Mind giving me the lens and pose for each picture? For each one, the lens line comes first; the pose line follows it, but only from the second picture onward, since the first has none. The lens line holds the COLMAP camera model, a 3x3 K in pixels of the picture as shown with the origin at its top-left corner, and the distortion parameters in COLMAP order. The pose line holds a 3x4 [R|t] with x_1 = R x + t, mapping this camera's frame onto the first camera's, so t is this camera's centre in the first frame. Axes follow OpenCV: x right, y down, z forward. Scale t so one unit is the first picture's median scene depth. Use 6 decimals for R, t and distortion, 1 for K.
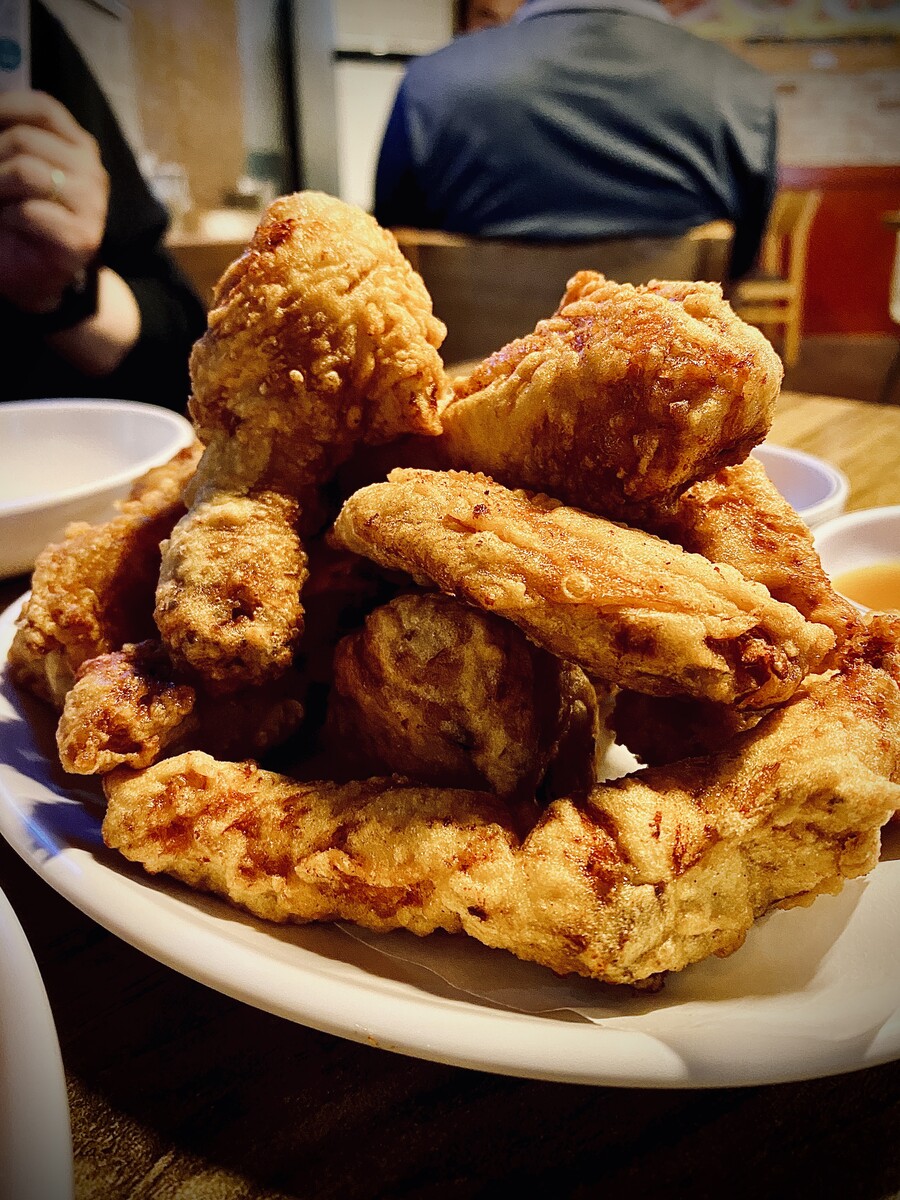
lens RADIAL K [[917.1, 0, 452.7], [0, 917.1, 597.2], [0, 0, 1]] dist [-0.005380, -0.050162]
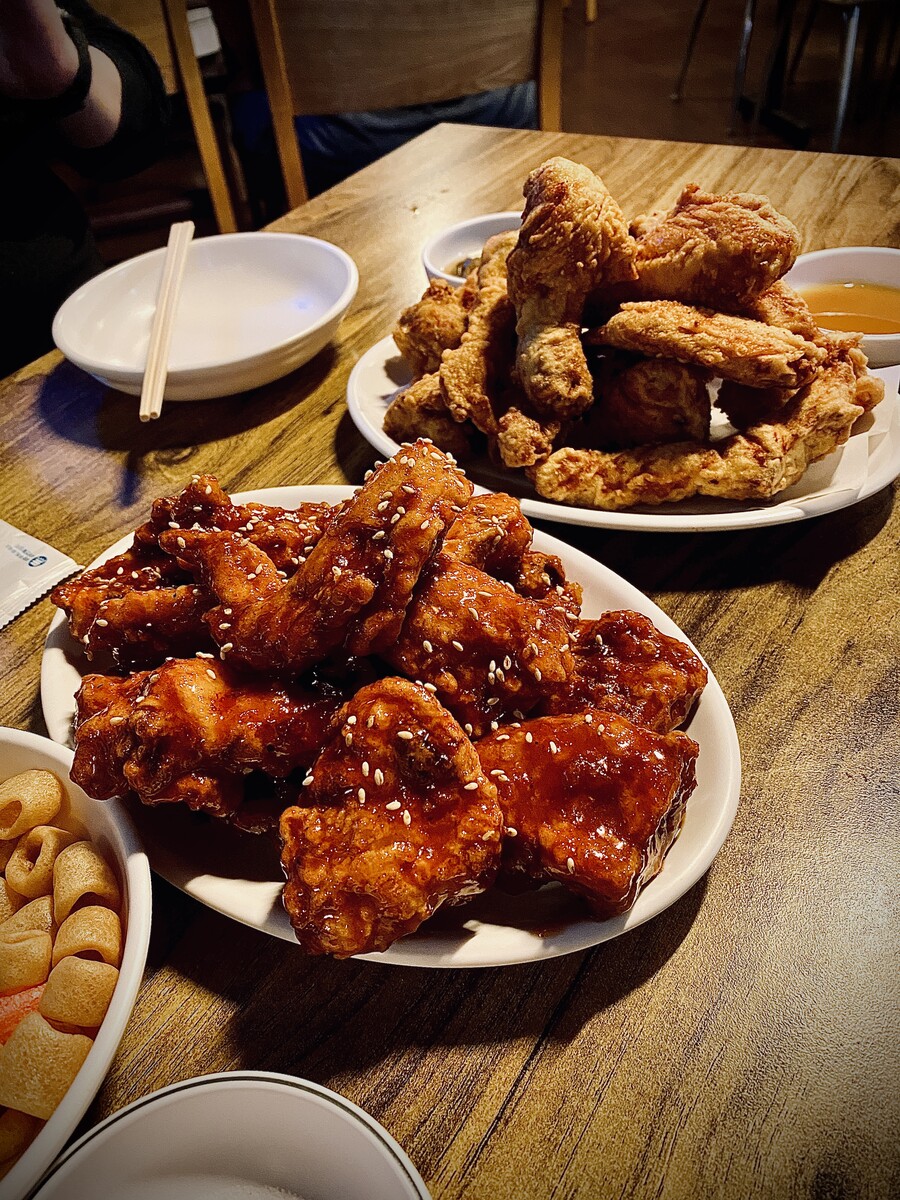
lens RADIAL K [[917.1, 0, 446.4], [0, 917.1, 604.7], [0, 0, 1]] dist [-0.005380, -0.050162]
pose [[0.970039, -0.204683, 0.130877, -0.989256], [0.154272, 0.935110, 0.319014, -0.250831], [-0.187681, -0.289266, 0.938670, -1.252180]]
